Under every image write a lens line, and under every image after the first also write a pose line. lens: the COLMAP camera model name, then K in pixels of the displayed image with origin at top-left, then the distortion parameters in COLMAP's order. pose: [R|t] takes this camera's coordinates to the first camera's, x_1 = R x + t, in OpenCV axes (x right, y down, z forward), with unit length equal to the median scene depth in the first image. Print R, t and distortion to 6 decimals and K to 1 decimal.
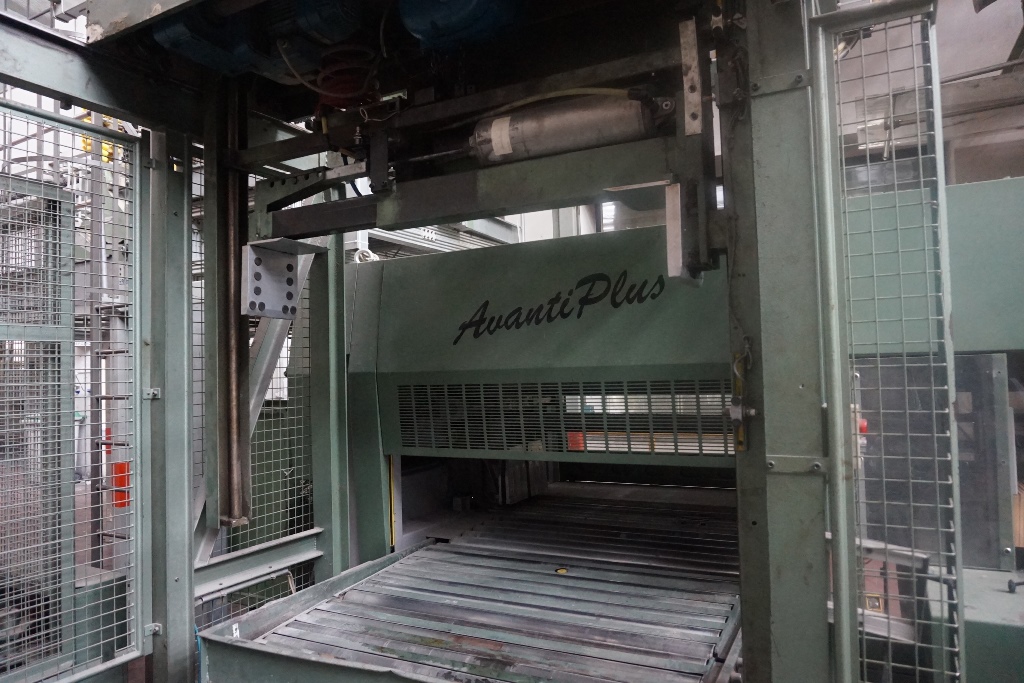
lens RADIAL K [[689.2, 0, 511.0], [0, 689.2, 348.0], [0, 0, 1]] dist [-0.035574, 0.023738]
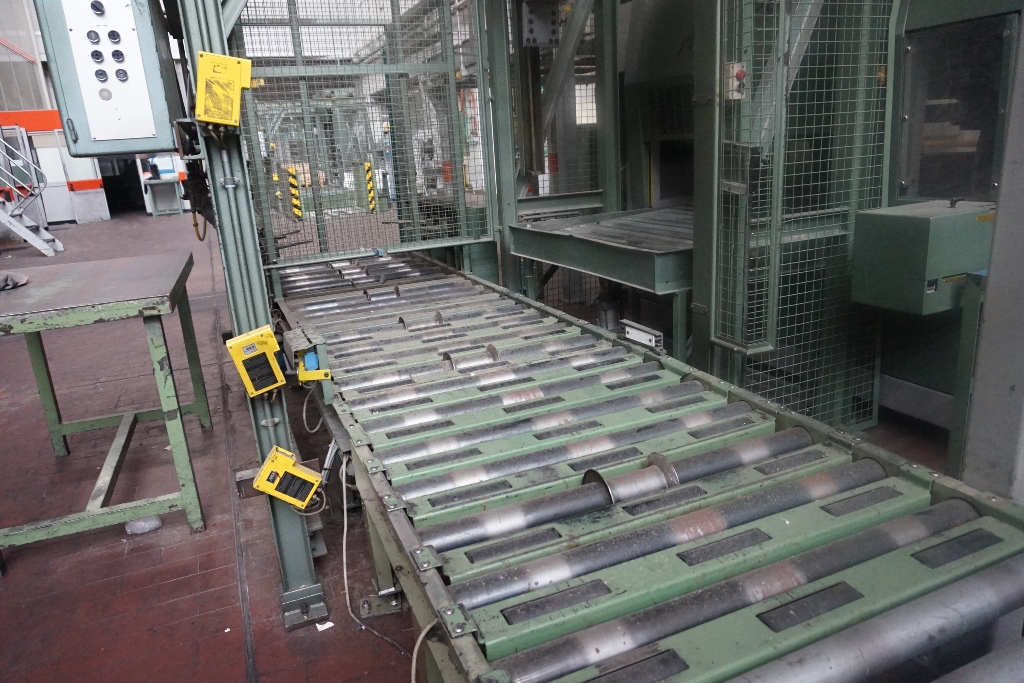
lens RADIAL K [[689.2, 0, 516.2], [0, 689.2, 340.0], [0, 0, 1]] dist [-0.035574, 0.023738]
pose [[0.786573, 0.148920, -0.599271, 0.690445], [0.061378, 0.946822, 0.315848, 0.097745], [0.614440, -0.285219, 0.735604, -0.460912]]
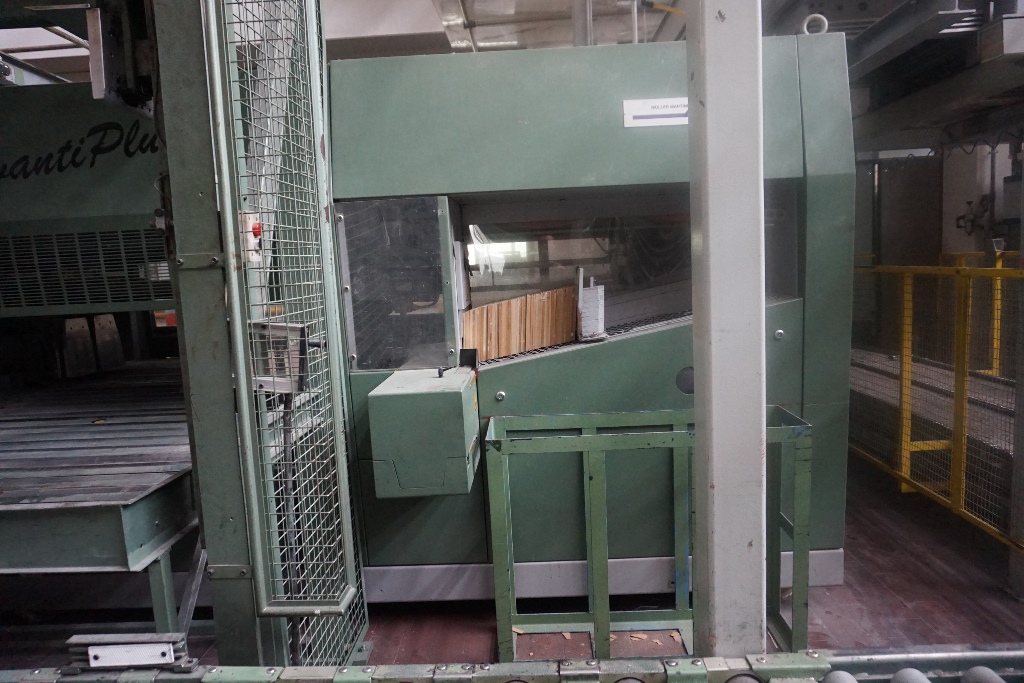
lens RADIAL K [[689.2, 0, 505.6], [0, 689.2, 347.0], [0, 0, 1]] dist [-0.035574, 0.023738]
pose [[0.899559, -0.068283, 0.431429, 0.212658], [0.009612, 0.990561, 0.136737, 0.092449], [-0.436693, -0.118856, 0.891724, -0.178157]]
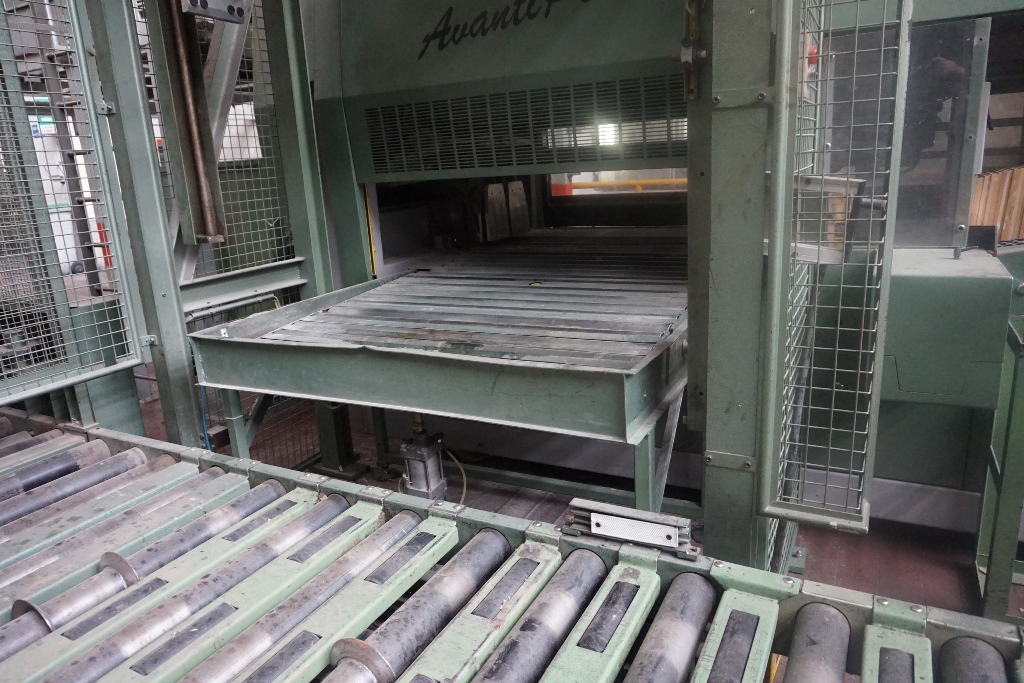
lens RADIAL K [[689.2, 0, 507.8], [0, 689.2, 340.5], [0, 0, 1]] dist [-0.035574, 0.023738]
pose [[0.999448, -0.031448, -0.010726, 0.045942], [0.033200, 0.958070, 0.284605, 0.122728], [0.001327, -0.284804, 0.958585, -0.024479]]
